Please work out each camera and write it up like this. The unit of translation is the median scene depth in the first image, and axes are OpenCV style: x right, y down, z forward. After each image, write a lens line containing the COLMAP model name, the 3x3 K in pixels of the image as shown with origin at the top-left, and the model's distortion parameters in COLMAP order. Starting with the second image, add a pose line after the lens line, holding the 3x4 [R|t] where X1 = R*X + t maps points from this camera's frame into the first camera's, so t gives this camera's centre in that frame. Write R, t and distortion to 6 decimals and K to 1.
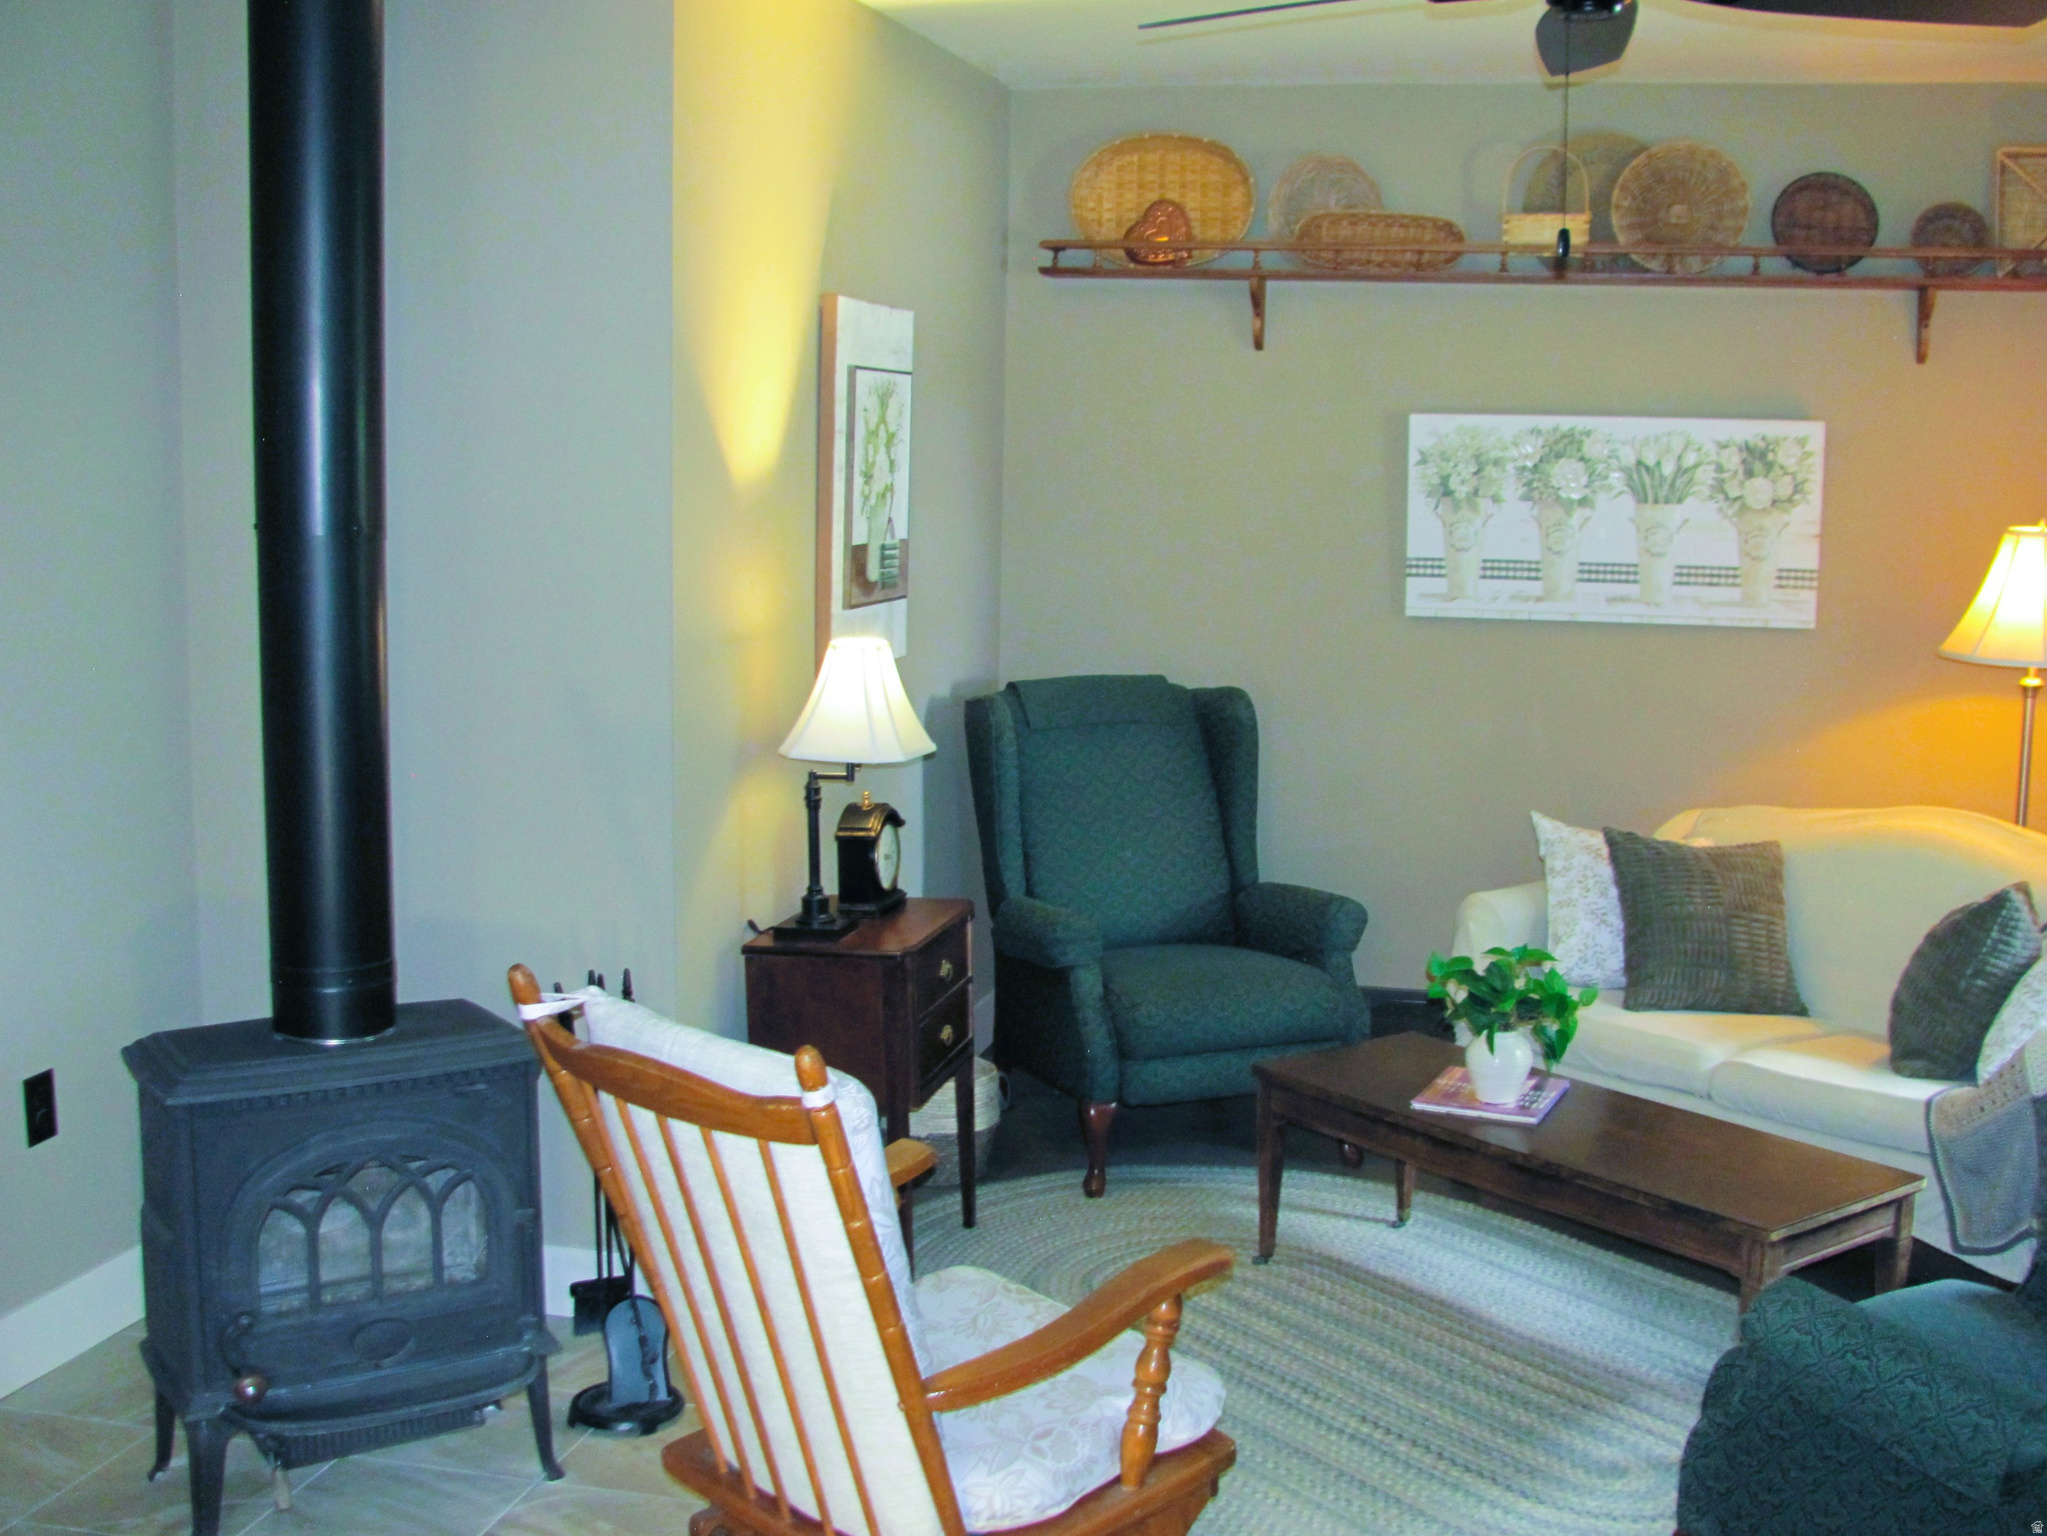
lens RADIAL K [[2225.5, 0, 1023.5], [0, 2225.5, 768.0], [0, 0, 1]] dist [-0.205473, 0.237140]
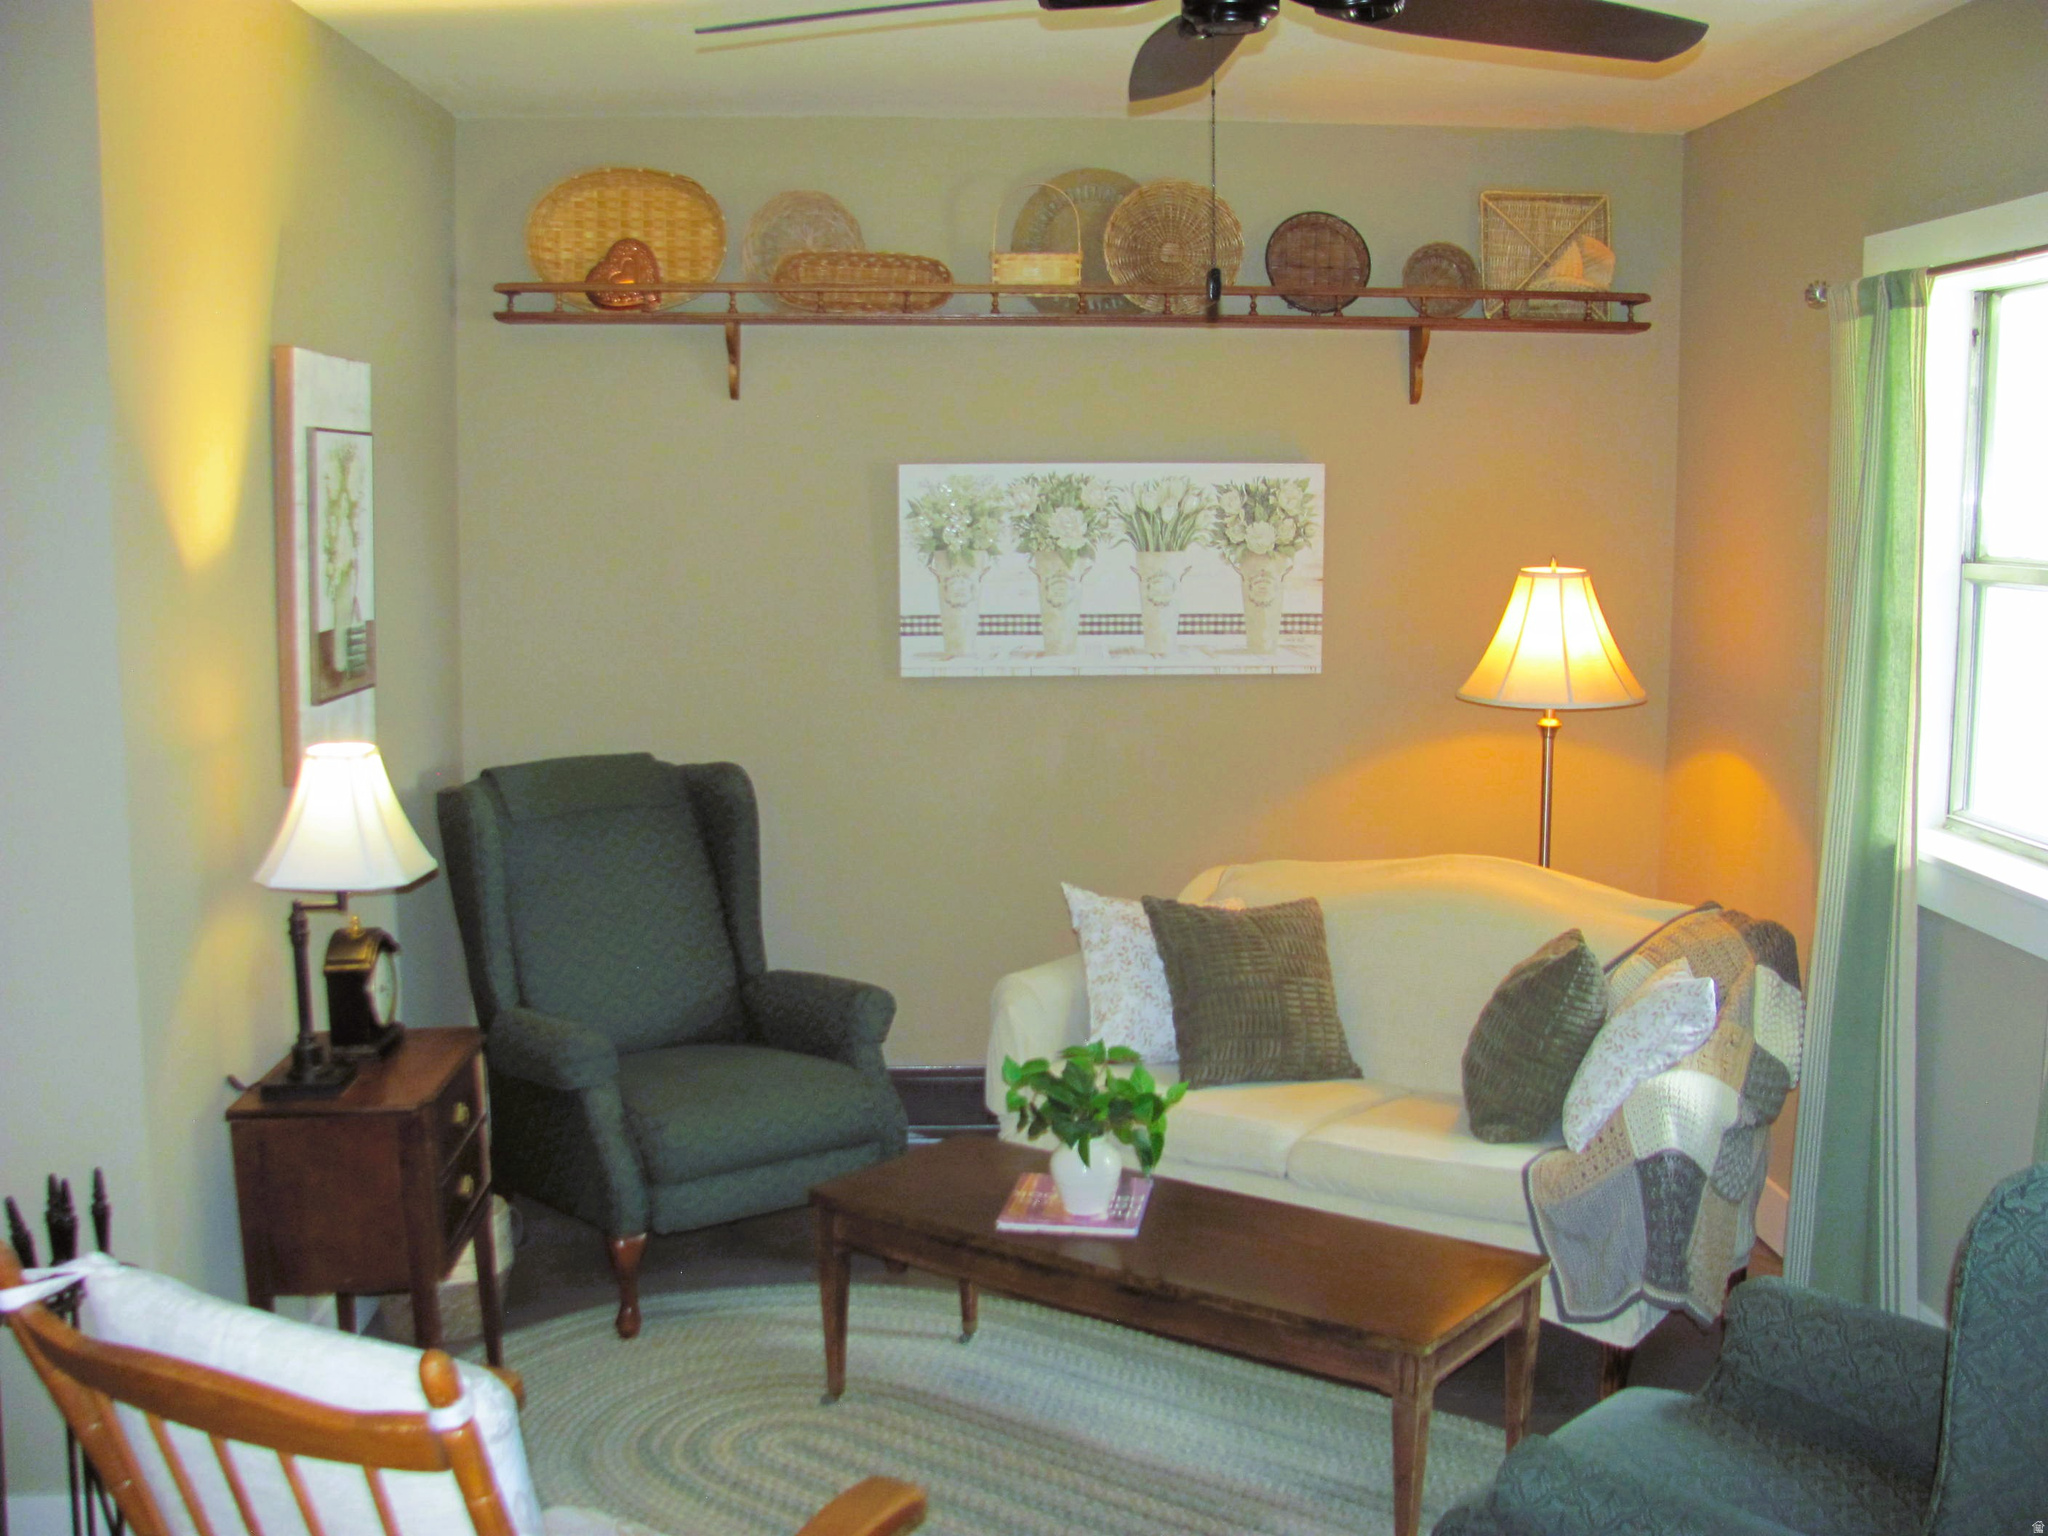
lens RADIAL K [[2177.0, 0, 1033.4], [0, 2177.0, 782.7], [0, 0, 1]] dist [-0.224274, 0.333654]
pose [[0.959073, -0.050741, 0.278575, -0.038962], [0.052741, 0.998608, 0.000315, -0.023804], [-0.278204, 0.014391, 0.960414, 0.103057]]
